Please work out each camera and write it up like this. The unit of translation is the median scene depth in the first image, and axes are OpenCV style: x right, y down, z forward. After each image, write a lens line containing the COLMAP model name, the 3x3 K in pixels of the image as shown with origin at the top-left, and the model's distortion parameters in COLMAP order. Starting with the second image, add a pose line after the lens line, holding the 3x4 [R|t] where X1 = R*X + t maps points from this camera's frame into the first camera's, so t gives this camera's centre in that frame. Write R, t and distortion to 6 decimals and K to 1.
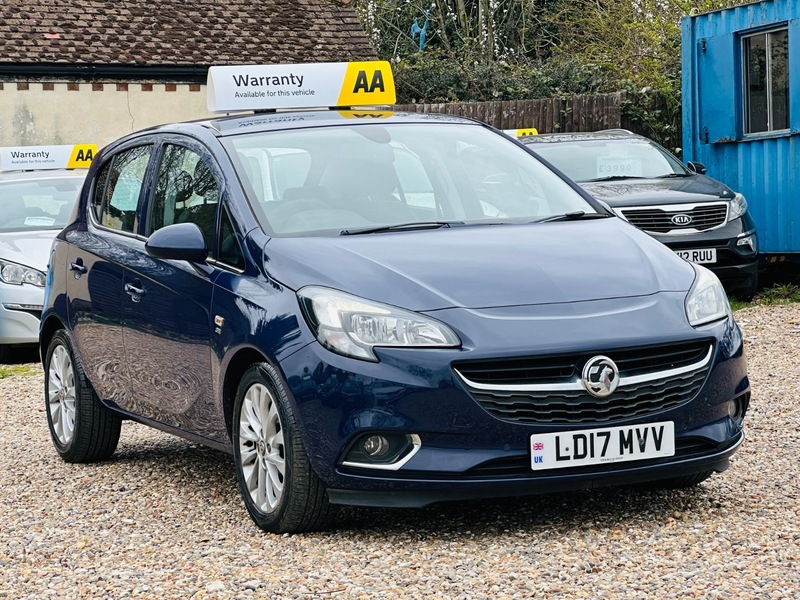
lens RADIAL K [[2241.3, 0, 402.0], [0, 2241.3, 272.9], [0, 0, 1]] dist [0.099302, 3.138237]
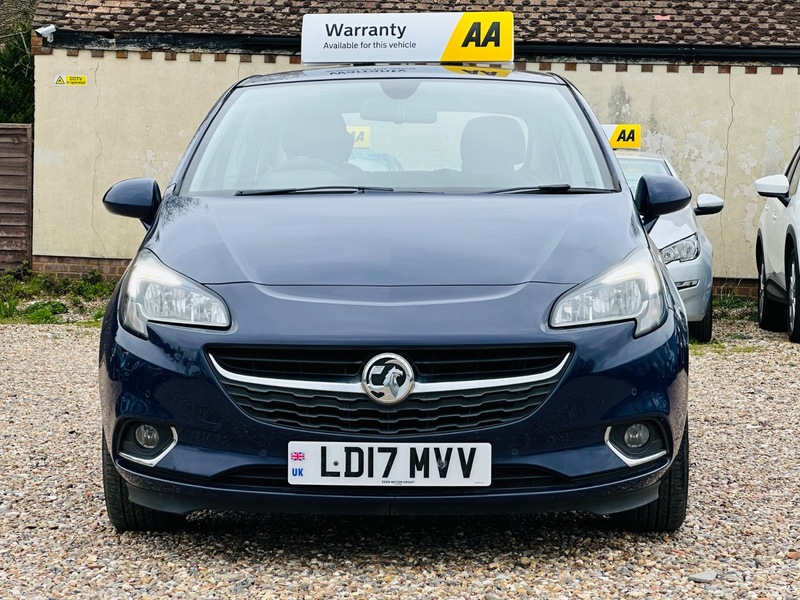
lens RADIAL K [[2098.1, 0, 386.0], [0, 2098.1, 300.1], [0, 0, 1]] dist [-0.013001, 4.647036]
pose [[0.895096, 0.070089, -0.440331, 0.412940], [-0.062996, 0.997541, 0.030724, -0.005448], [0.441401, 0.000238, 0.897310, 0.313788]]
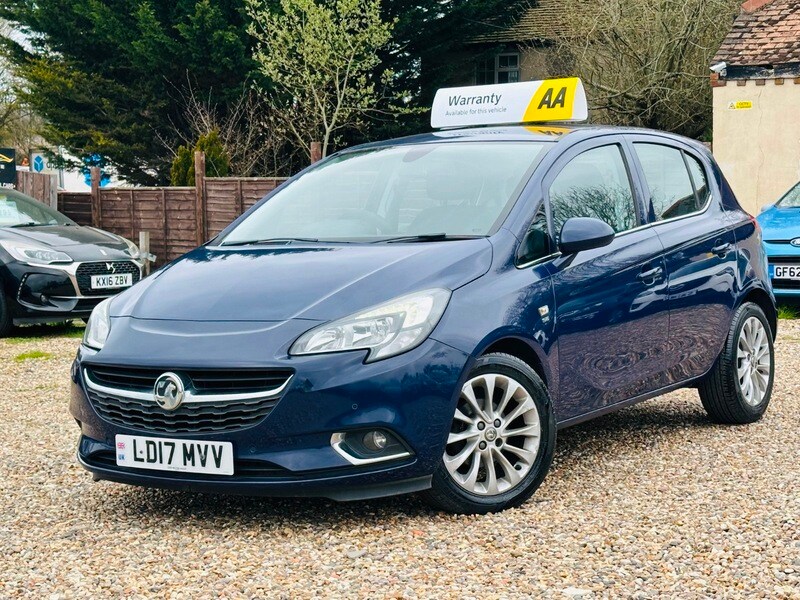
lens RADIAL K [[1677.7, 0, 400.0], [0, 1677.7, 300.0], [0, 0, 1]] dist [0.188058, -0.542874]
pose [[0.527751, 0.084969, -0.845139, 0.821386], [-0.030863, 0.996245, 0.080889, -0.066510], [0.848838, -0.016606, 0.528392, 0.653041]]
